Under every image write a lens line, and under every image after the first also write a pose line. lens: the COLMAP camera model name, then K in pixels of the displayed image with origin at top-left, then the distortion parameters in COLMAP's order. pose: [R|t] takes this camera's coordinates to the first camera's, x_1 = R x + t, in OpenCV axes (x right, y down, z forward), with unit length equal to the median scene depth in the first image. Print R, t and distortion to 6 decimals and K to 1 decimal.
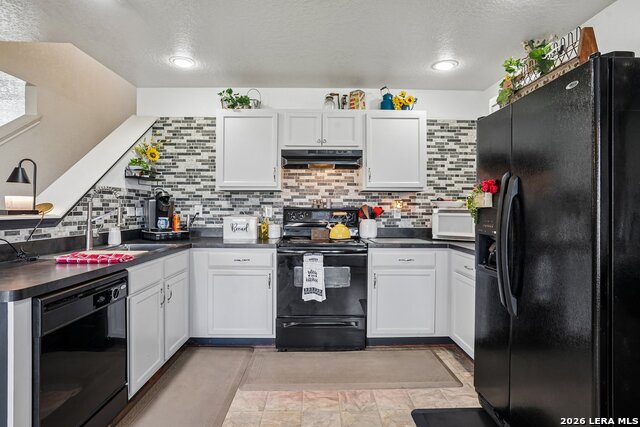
lens RADIAL K [[338.1, 0, 320.0], [0, 338.1, 213.5], [0, 0, 1]] dist [-0.002974, -0.000467]
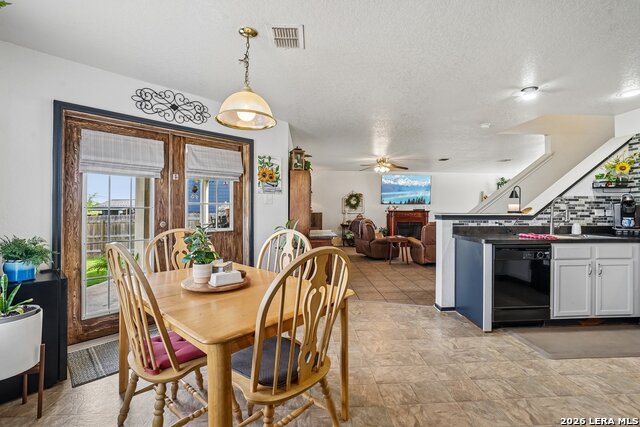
lens RADIAL K [[297.2, 0, 321.2], [0, 297.2, 205.6], [0, 0, 1]] dist [-0.034892, 0.000266]
pose [[0.051259, -0.017723, -0.998528, 0.620197], [-0.018327, 0.999657, -0.018684, 0.008689], [0.998517, 0.019258, 0.050917, -0.203617]]
